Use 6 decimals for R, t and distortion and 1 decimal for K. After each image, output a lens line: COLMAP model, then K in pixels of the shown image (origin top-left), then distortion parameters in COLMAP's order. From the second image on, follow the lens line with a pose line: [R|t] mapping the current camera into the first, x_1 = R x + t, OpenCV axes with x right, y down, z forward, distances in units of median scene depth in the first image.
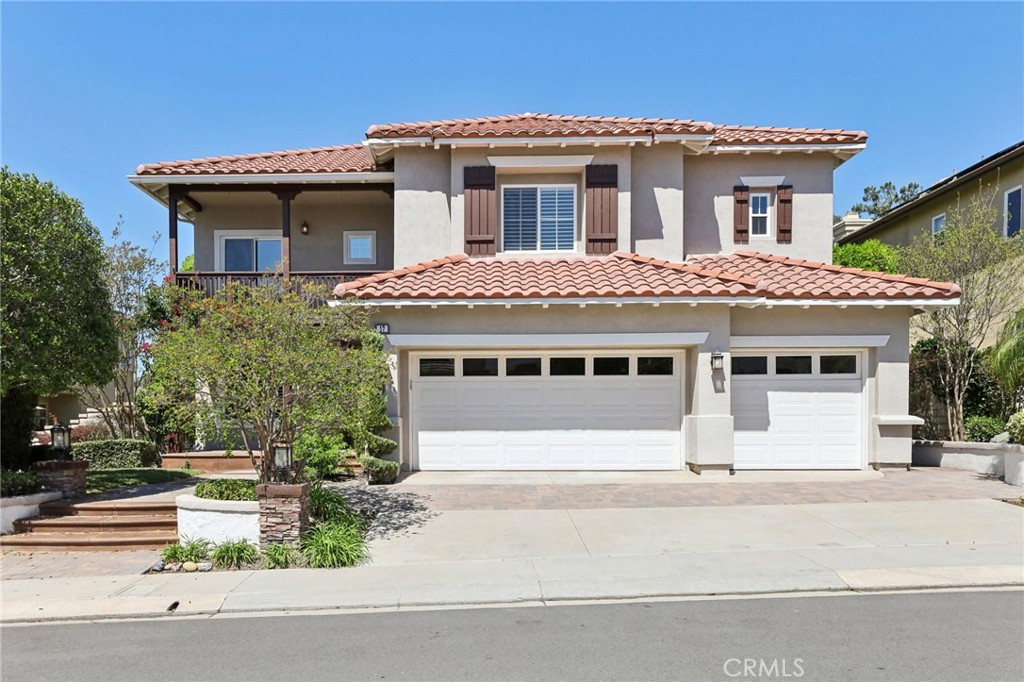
lens RADIAL K [[794.7, 0, 512.0], [0, 794.7, 341.0], [0, 0, 1]] dist [0.007129, -0.002403]
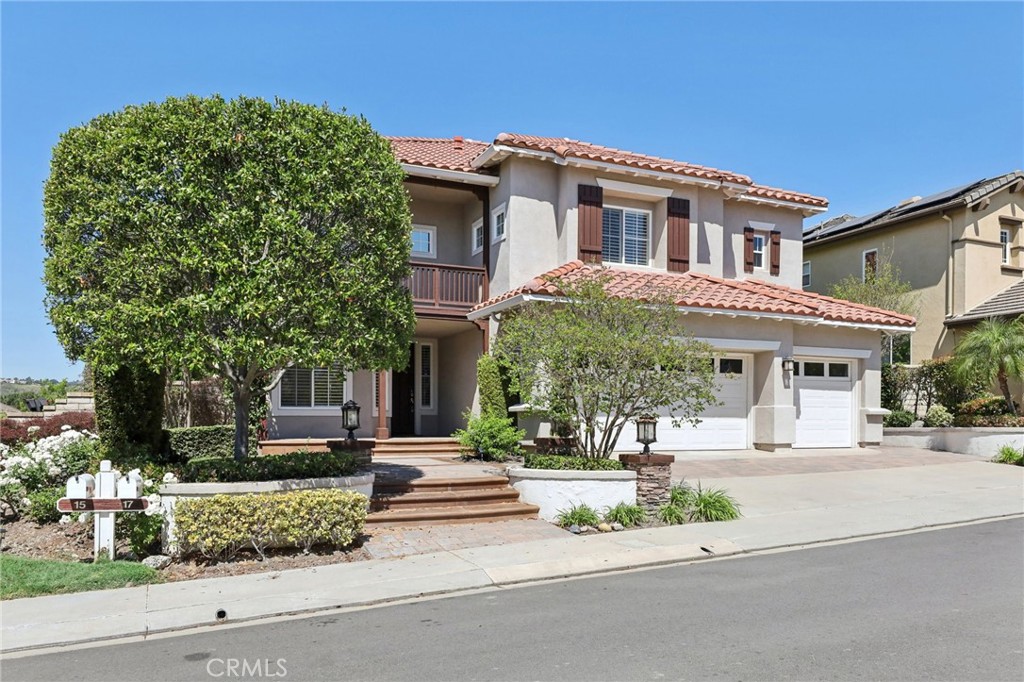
lens RADIAL K [[794.7, 0, 512.0], [0, 794.7, 341.0], [0, 0, 1]] dist [0.007129, -0.002403]
pose [[0.892775, 0.050989, 0.447608, -0.641914], [-0.048182, 0.998682, -0.017663, 0.028252], [-0.447919, -0.005798, 0.894055, 0.032624]]
